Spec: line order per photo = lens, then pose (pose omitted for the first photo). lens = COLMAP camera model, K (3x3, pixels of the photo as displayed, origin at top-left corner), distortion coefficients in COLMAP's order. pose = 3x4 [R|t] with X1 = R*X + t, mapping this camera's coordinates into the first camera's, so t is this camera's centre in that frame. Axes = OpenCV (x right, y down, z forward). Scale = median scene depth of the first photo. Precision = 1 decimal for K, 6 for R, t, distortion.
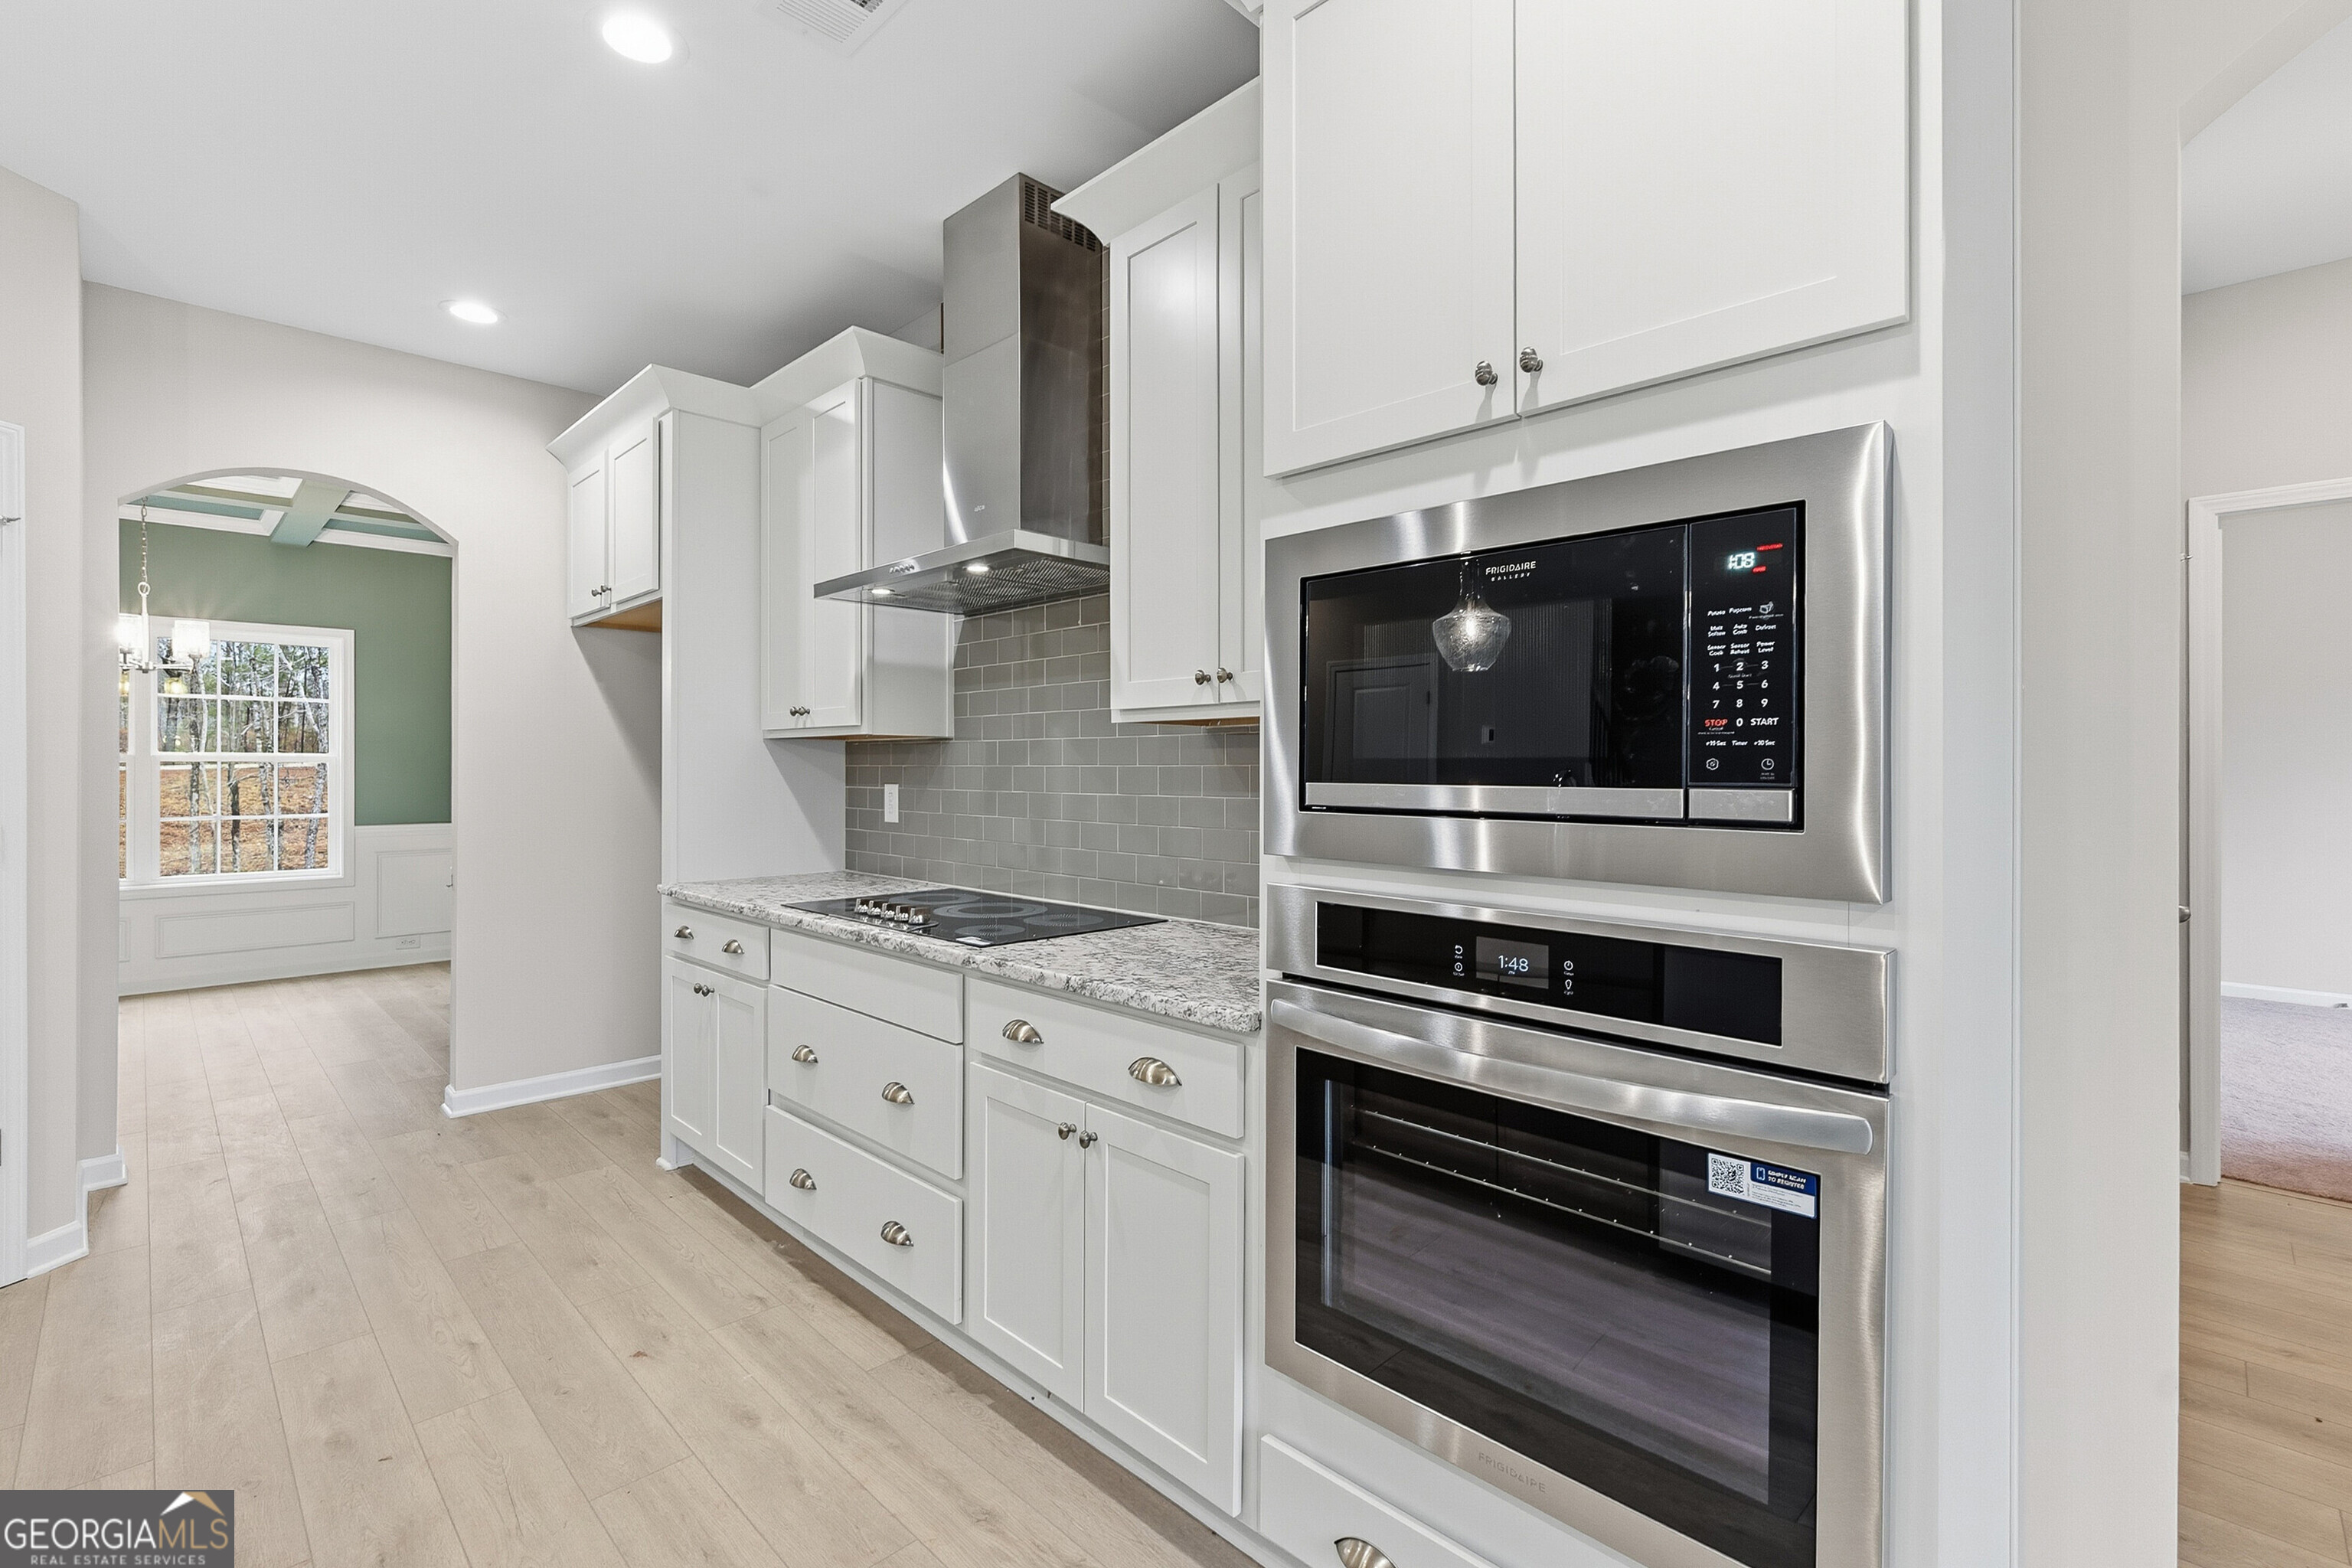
lens RADIAL K [[1046.7, 0, 1160.8], [0, 1046.7, 765.9], [0, 0, 1]] dist [-0.000029, -0.000253]
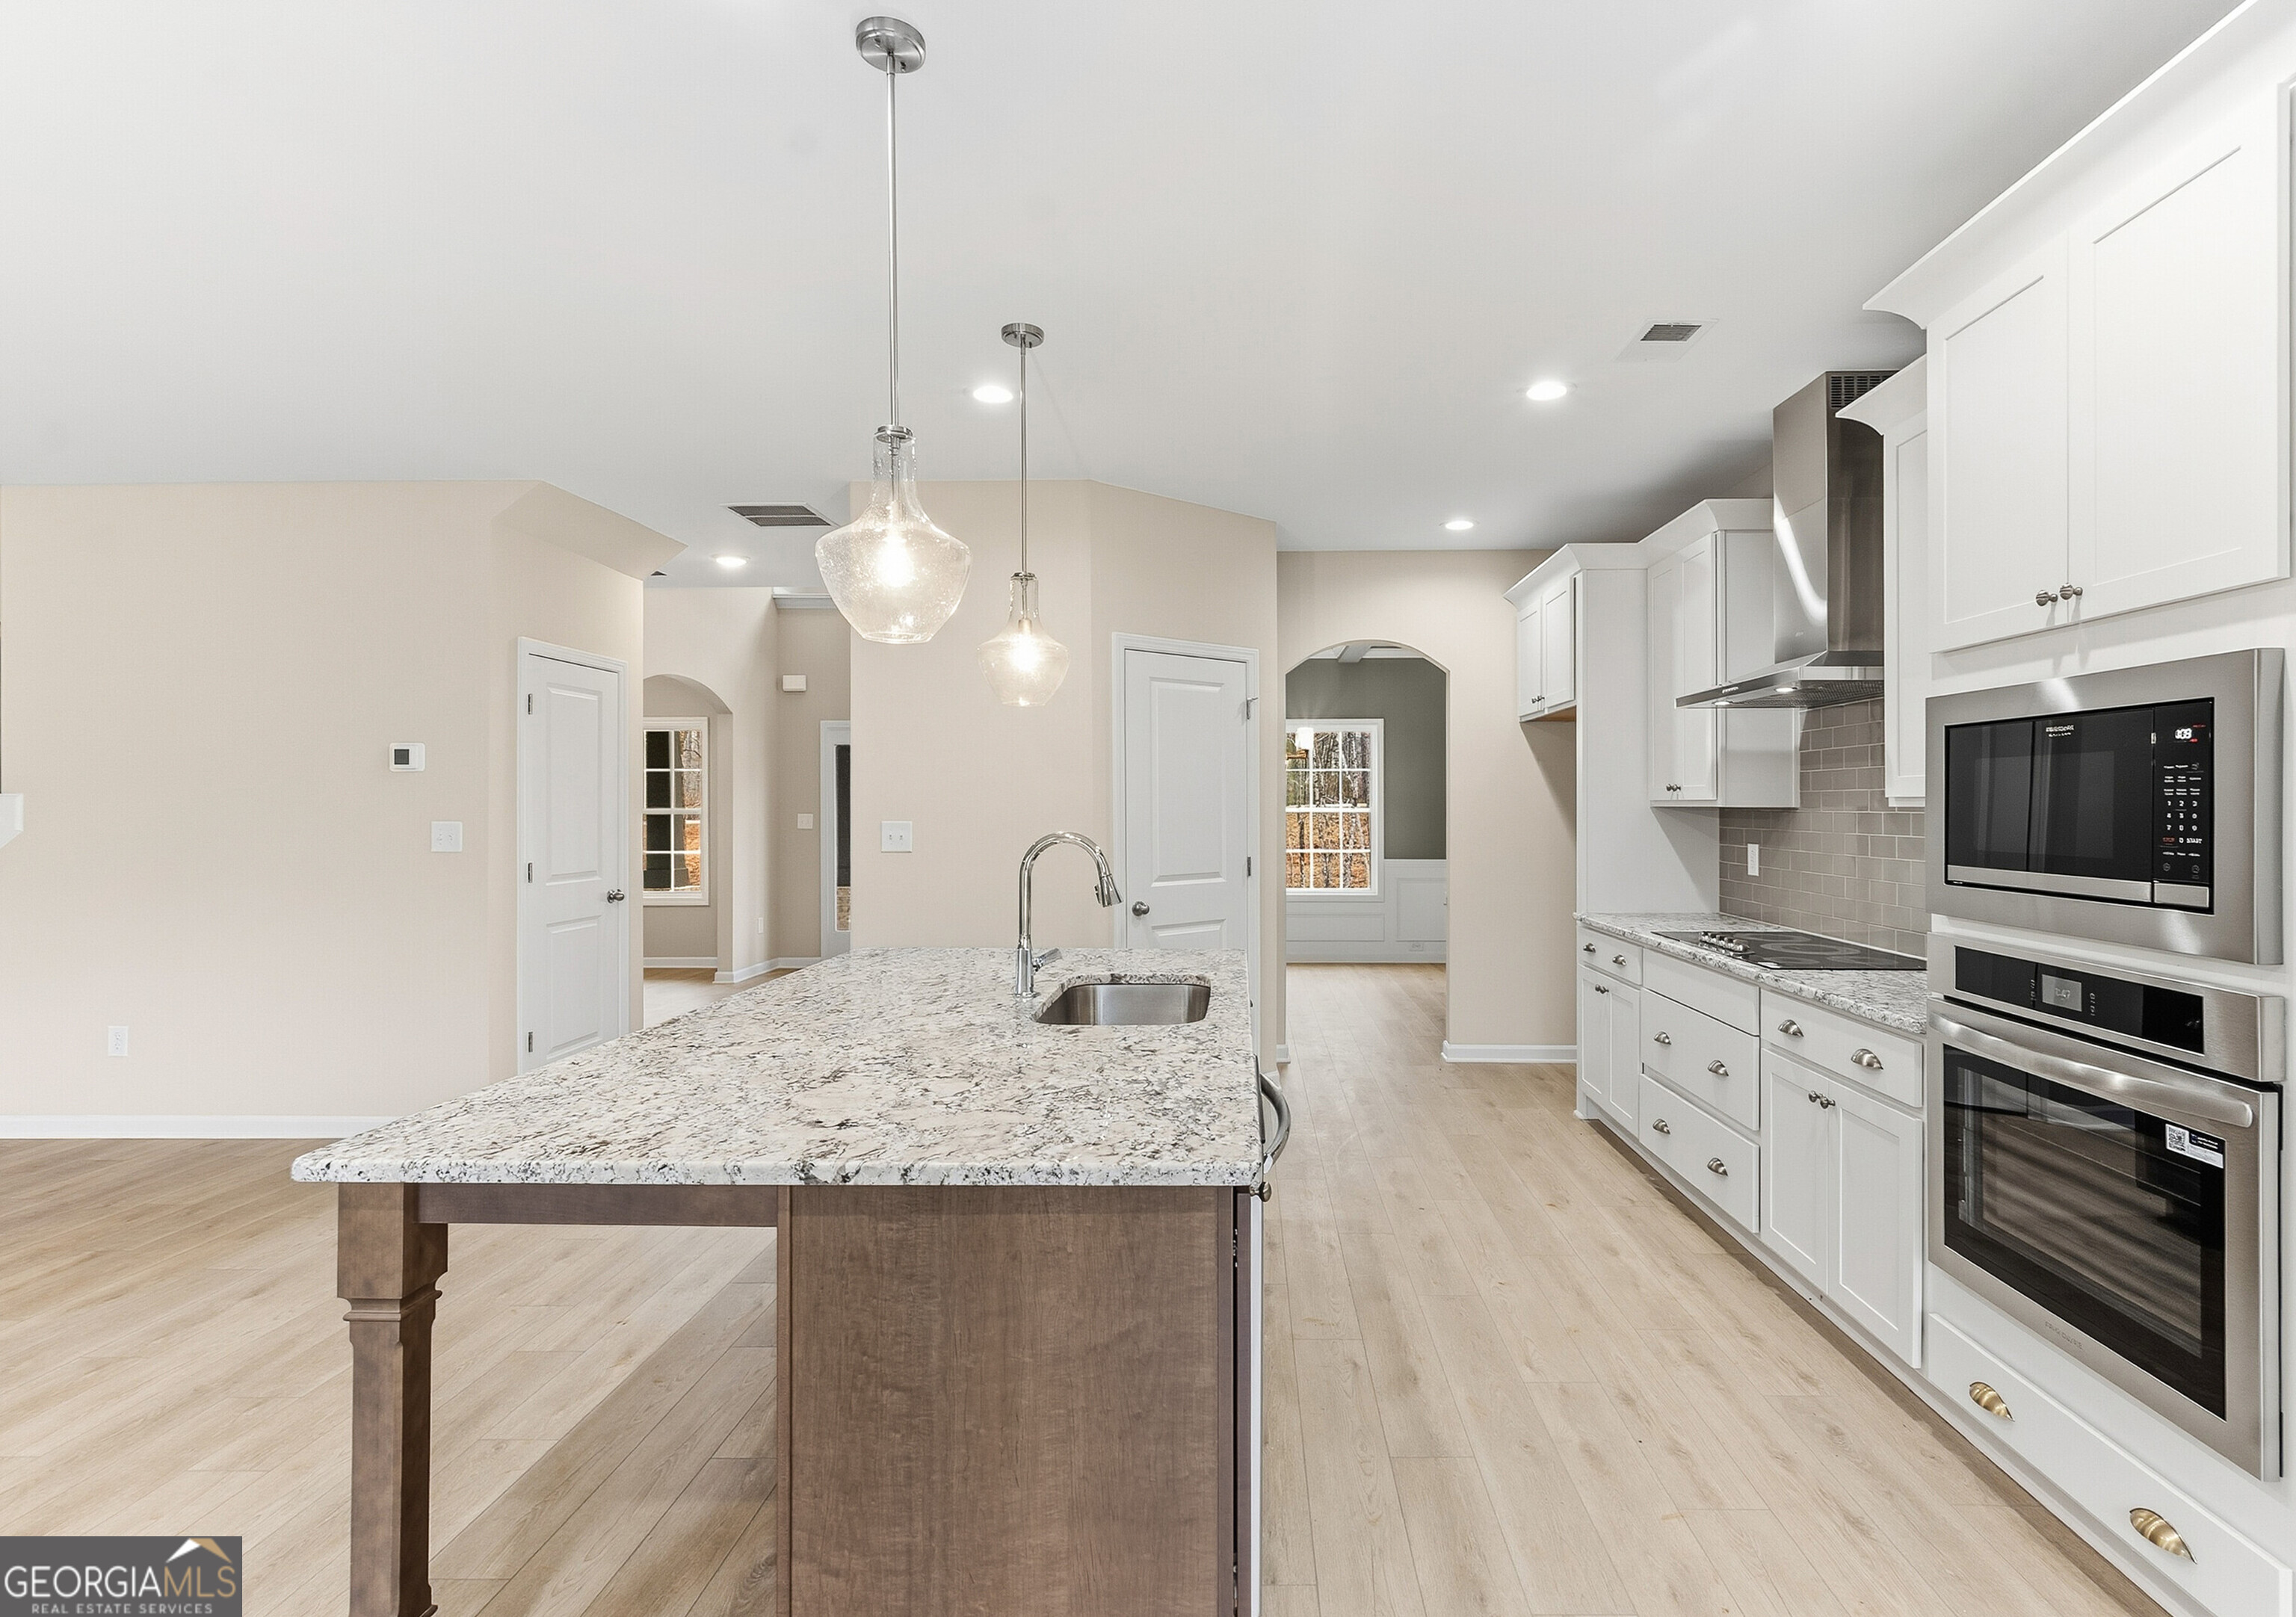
lens RADIAL K [[1099.6, 0, 1224.0], [0, 1099.6, 795.7], [0, 0, 1]] dist [0.001352, -0.000088]
pose [[0.704907, -0.006235, -0.709272, 0.380609], [0.000945, 0.999969, -0.007851, -0.051300], [0.709299, 0.004864, 0.704891, -0.597917]]
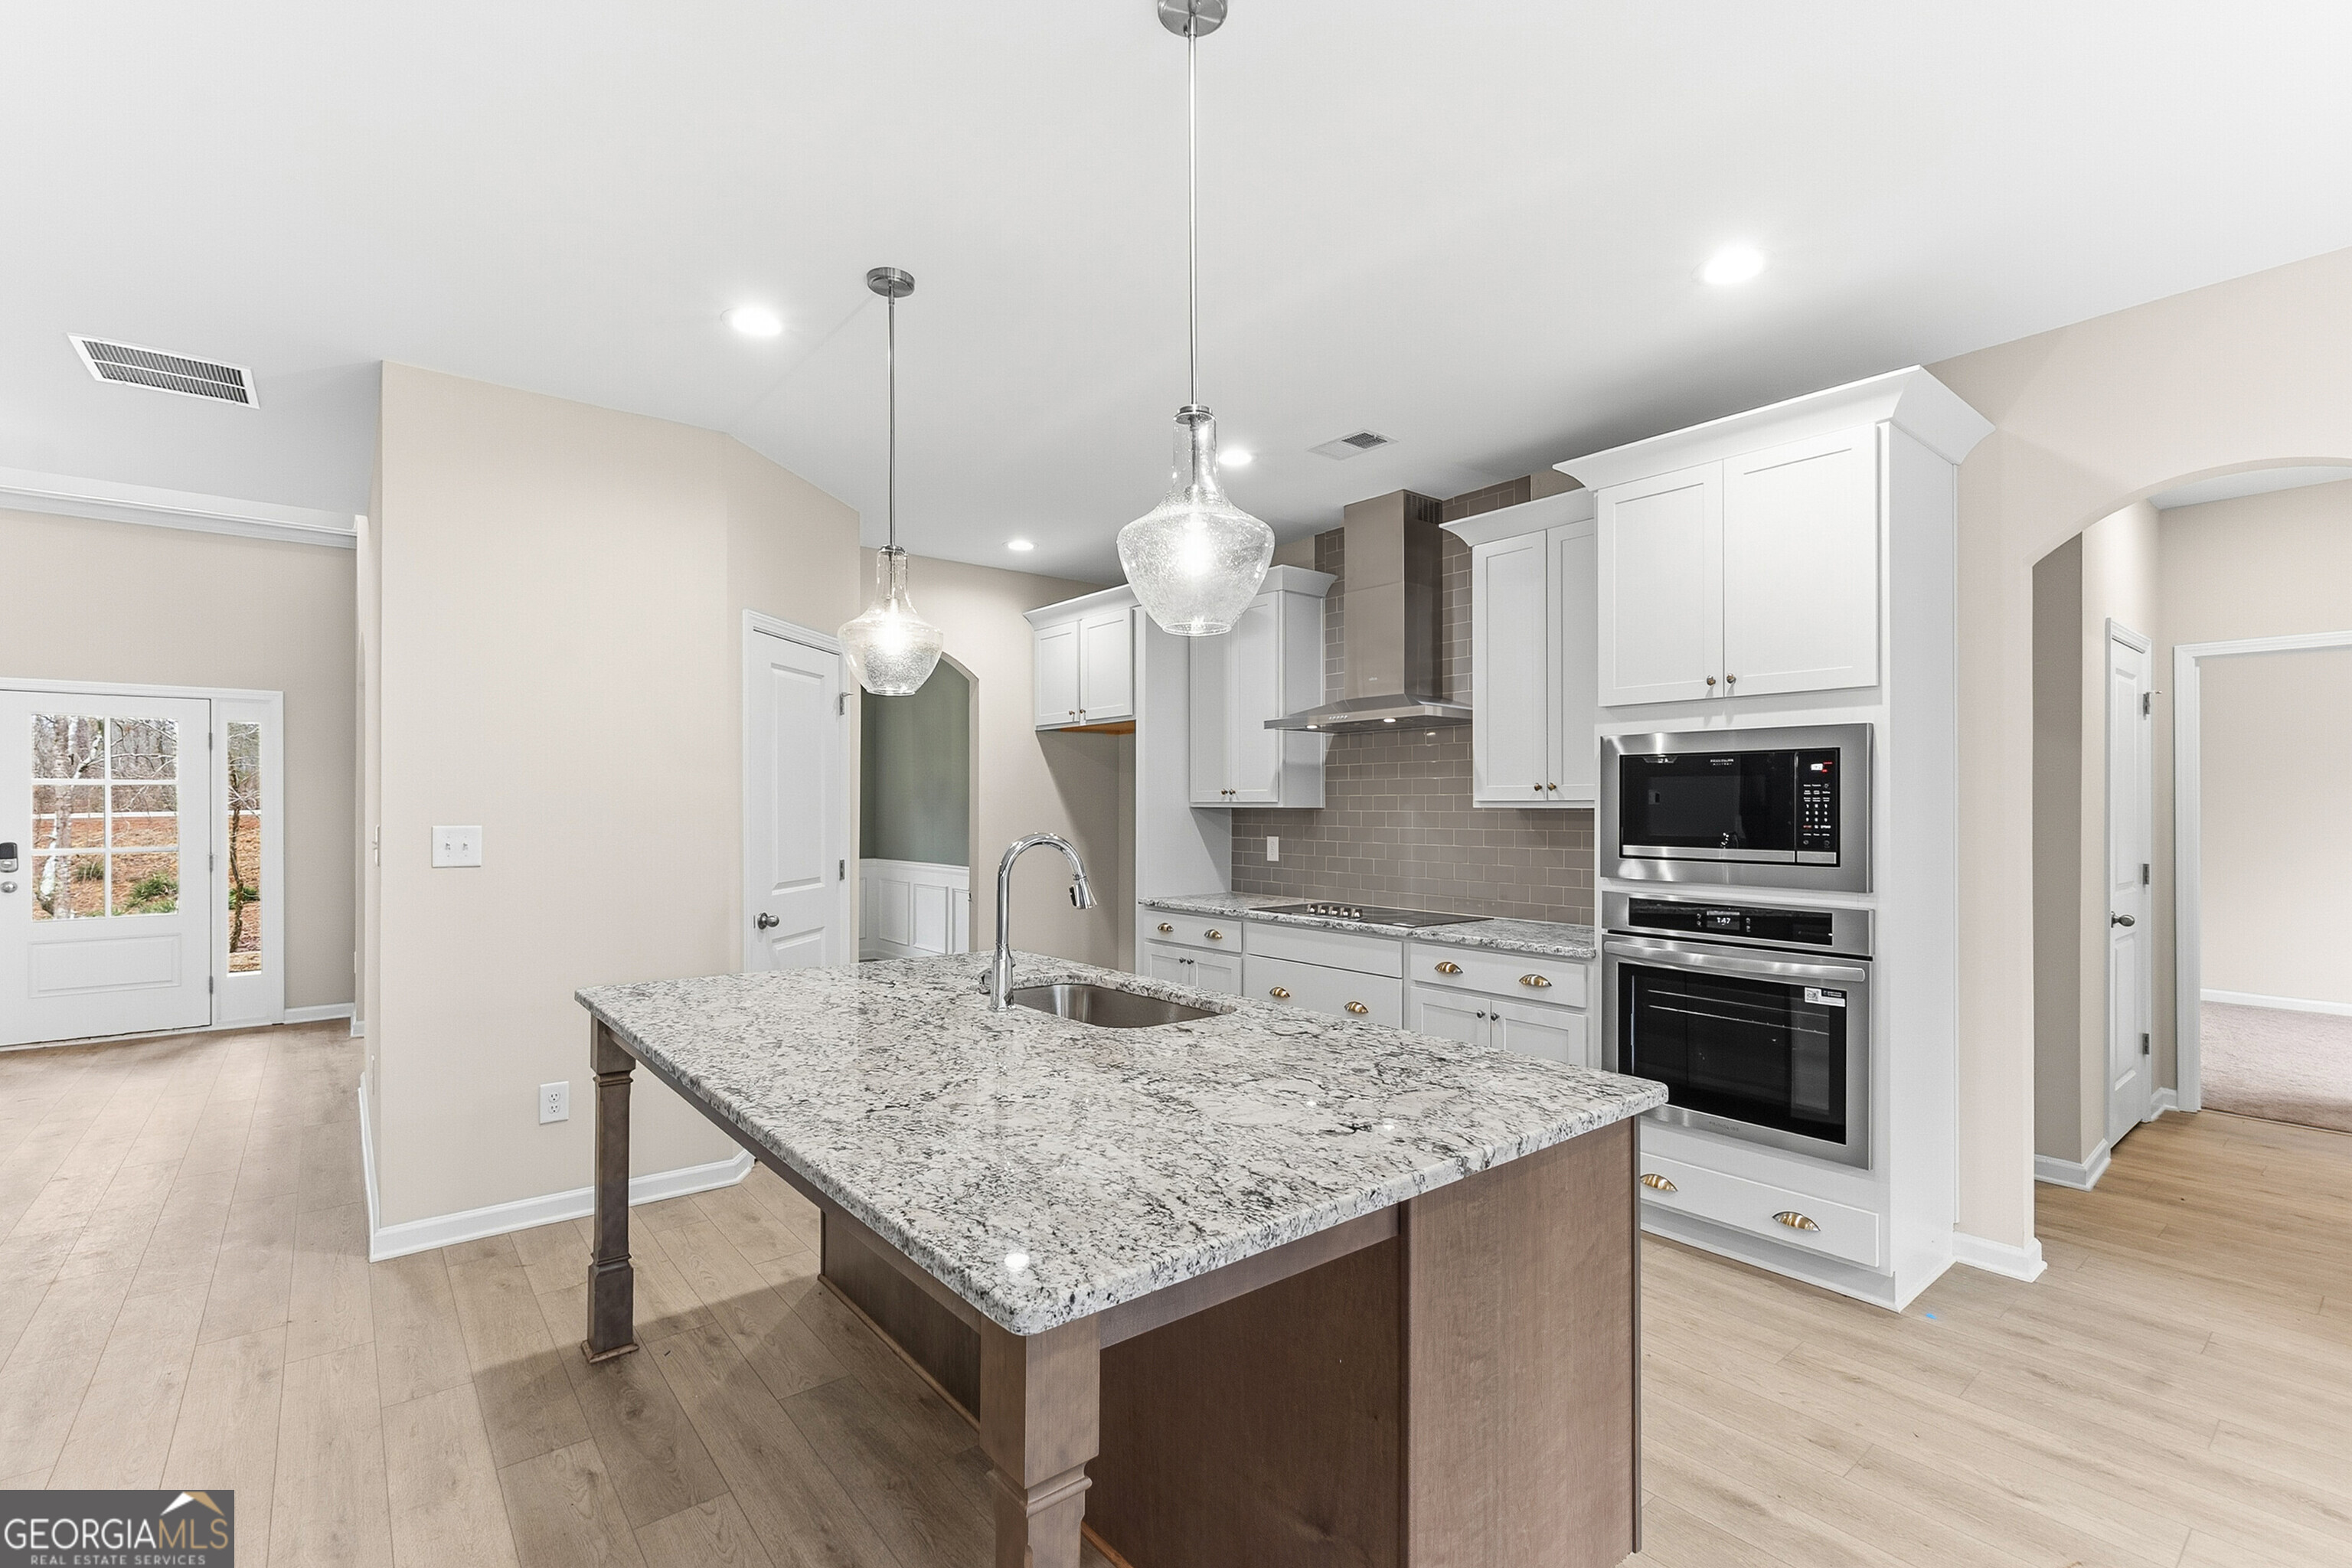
lens RADIAL K [[1048.4, 0, 1165.4], [0, 1048.4, 796.1], [0, 0, 1]] dist [0.001780, 0.000307]
pose [[0.995013, 0.001279, -0.099732, -0.456136], [-0.002166, 0.999959, -0.008789, -0.050220], [0.099717, 0.008961, 0.994975, -1.001103]]
